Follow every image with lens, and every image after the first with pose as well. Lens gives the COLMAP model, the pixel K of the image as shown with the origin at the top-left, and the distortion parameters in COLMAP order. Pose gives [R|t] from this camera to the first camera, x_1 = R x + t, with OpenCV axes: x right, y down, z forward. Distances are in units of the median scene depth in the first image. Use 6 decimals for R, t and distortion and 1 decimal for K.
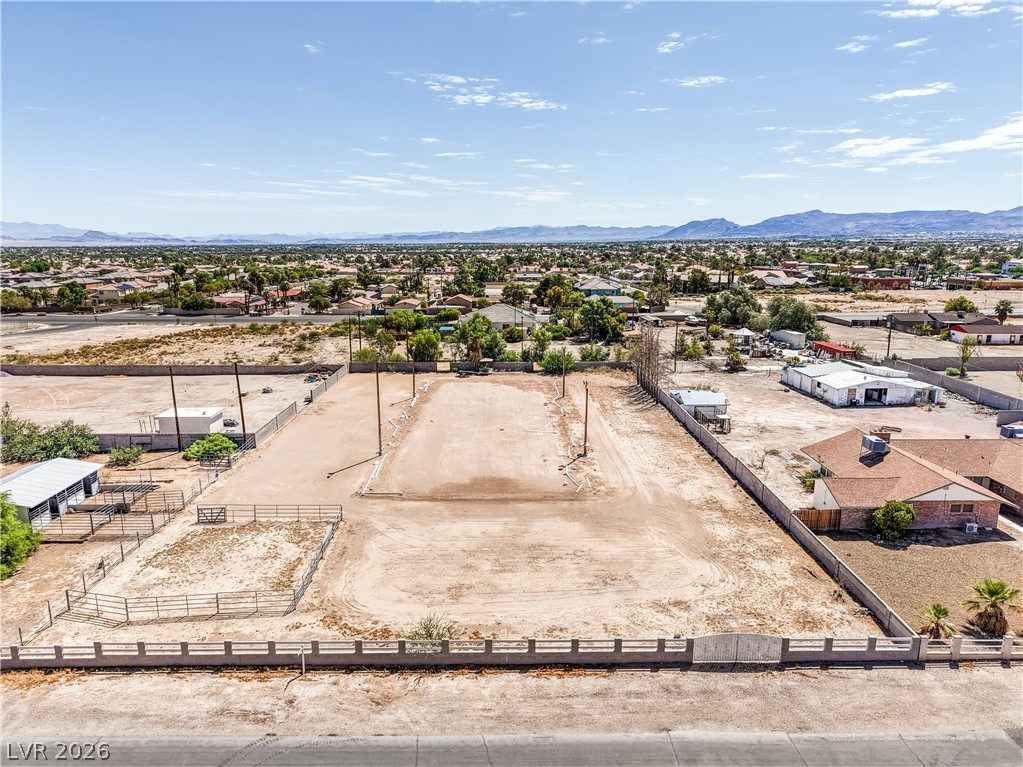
lens RADIAL K [[686.1, 0, 509.9], [0, 686.1, 387.8], [0, 0, 1]] dist [0.045910, -0.051384]
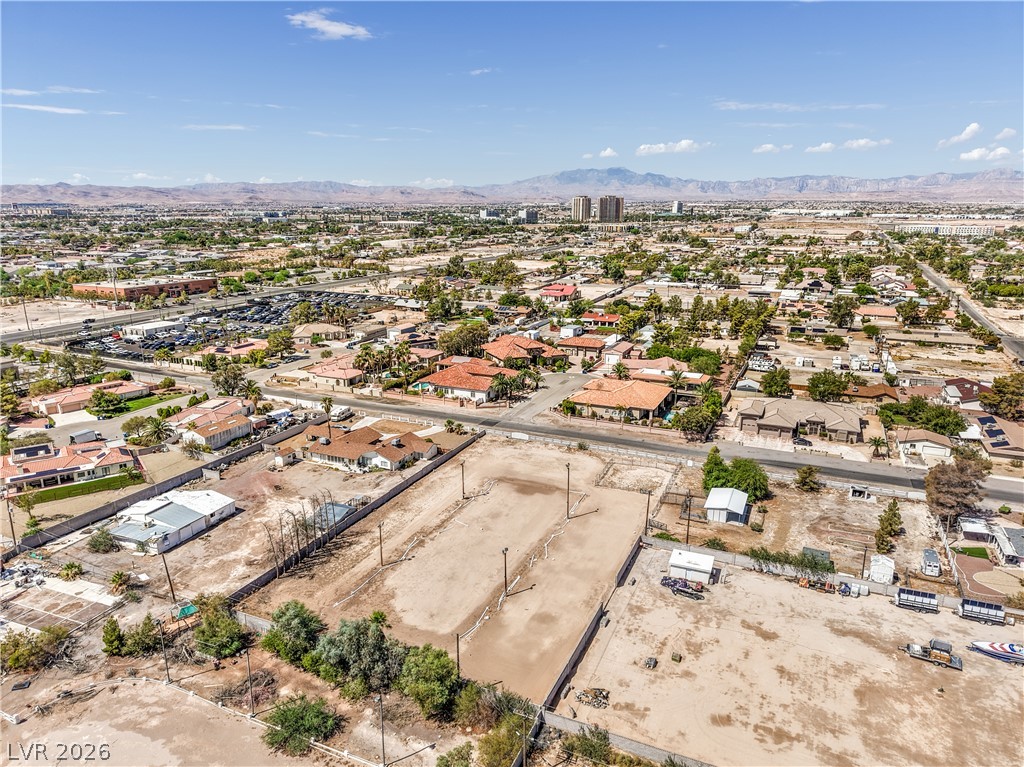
lens RADIAL K [[686.8, 0, 510.4], [0, 686.8, 387.8], [0, 0, 1]] dist [0.045910, -0.051384]
pose [[-0.911113, -0.105596, 0.398401, -0.446142], [0.086831, 0.895750, 0.435995, -0.607476], [-0.402907, 0.431834, -0.806961, 1.448628]]
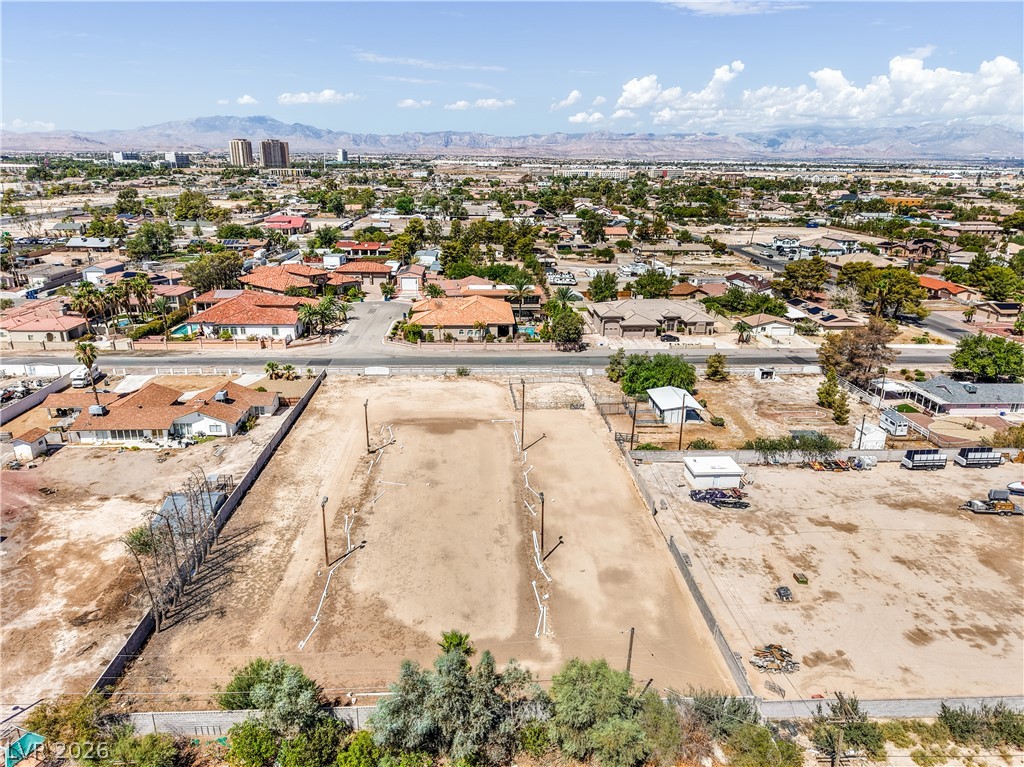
lens RADIAL K [[669.6, 0, 516.1], [0, 669.6, 422.1], [0, 0, 1]] dist [0.052754, -0.057112]
pose [[-0.998618, 0.008119, -0.051917, -0.067518], [-0.021857, 0.834294, 0.550887, -0.422772], [0.047787, 0.551260, -0.832964, 1.288397]]
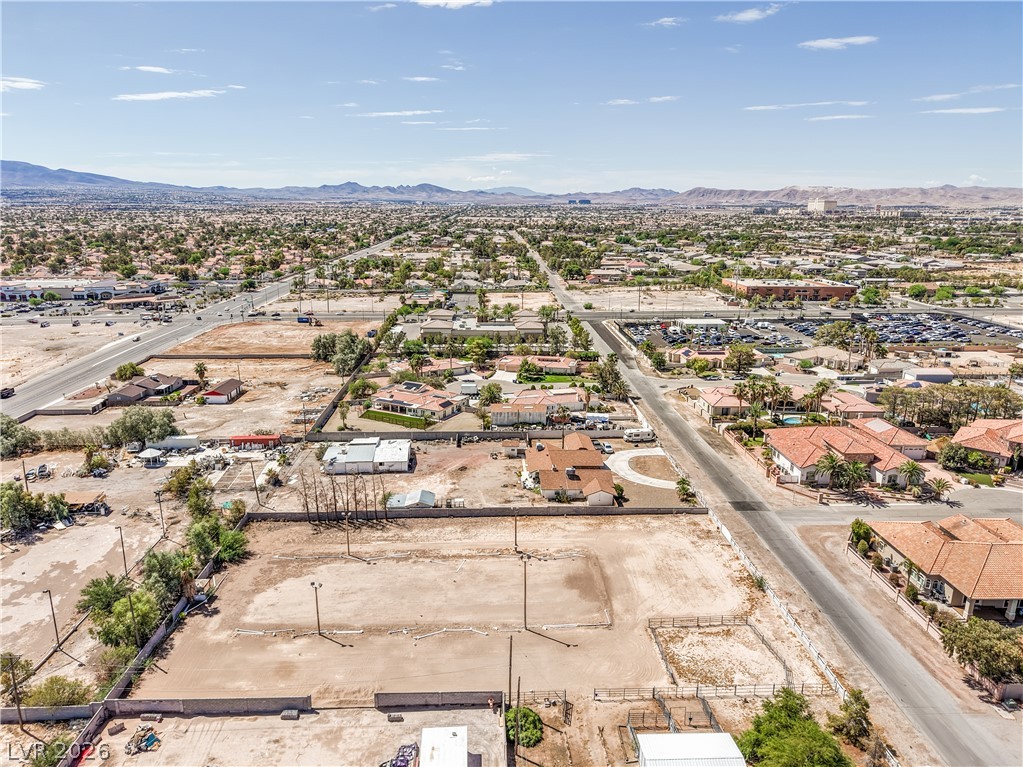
lens RADIAL K [[686.1, 0, 509.9], [0, 686.1, 387.8], [0, 0, 1]] dist [0.045910, -0.051384]
pose [[-0.031208, -0.256607, 0.966012, -0.828837], [0.205401, 0.944208, 0.257451, -0.419342], [-0.978180, 0.206454, 0.023241, 0.562051]]
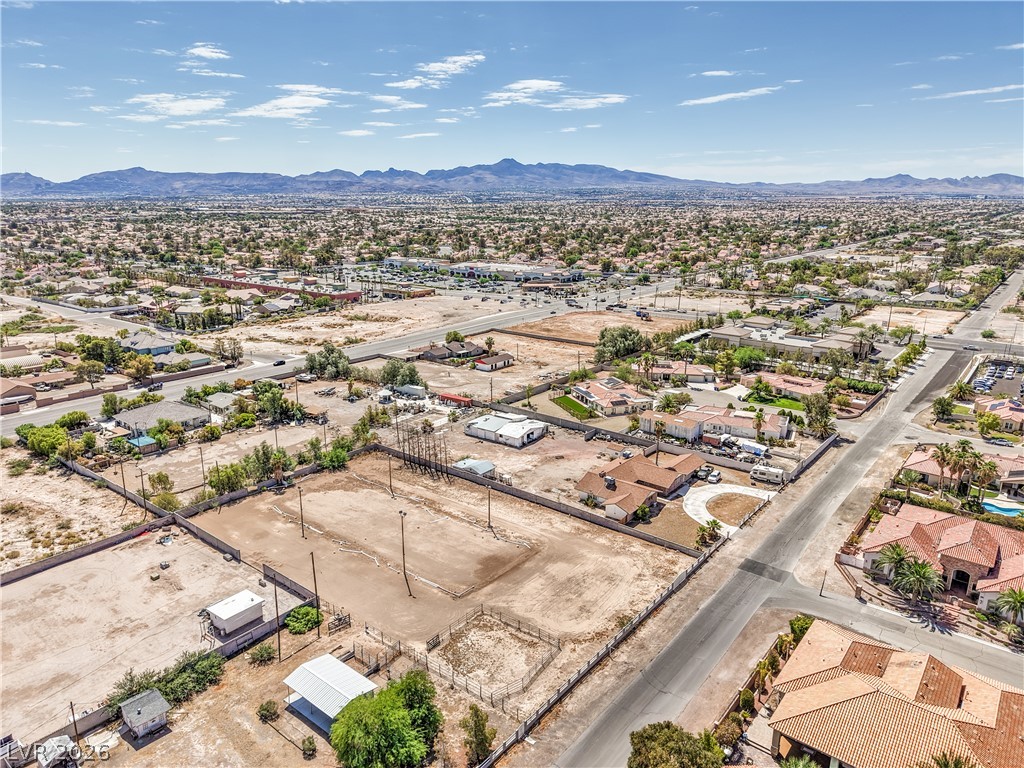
lens RADIAL K [[686.8, 0, 510.4], [0, 686.8, 388.3], [0, 0, 1]] dist [0.045910, -0.051384]
pose [[0.632935, -0.203626, 0.746947, -0.697894], [0.158792, 0.978425, 0.132175, -0.299343], [-0.757745, 0.034951, 0.651614, -0.135310]]
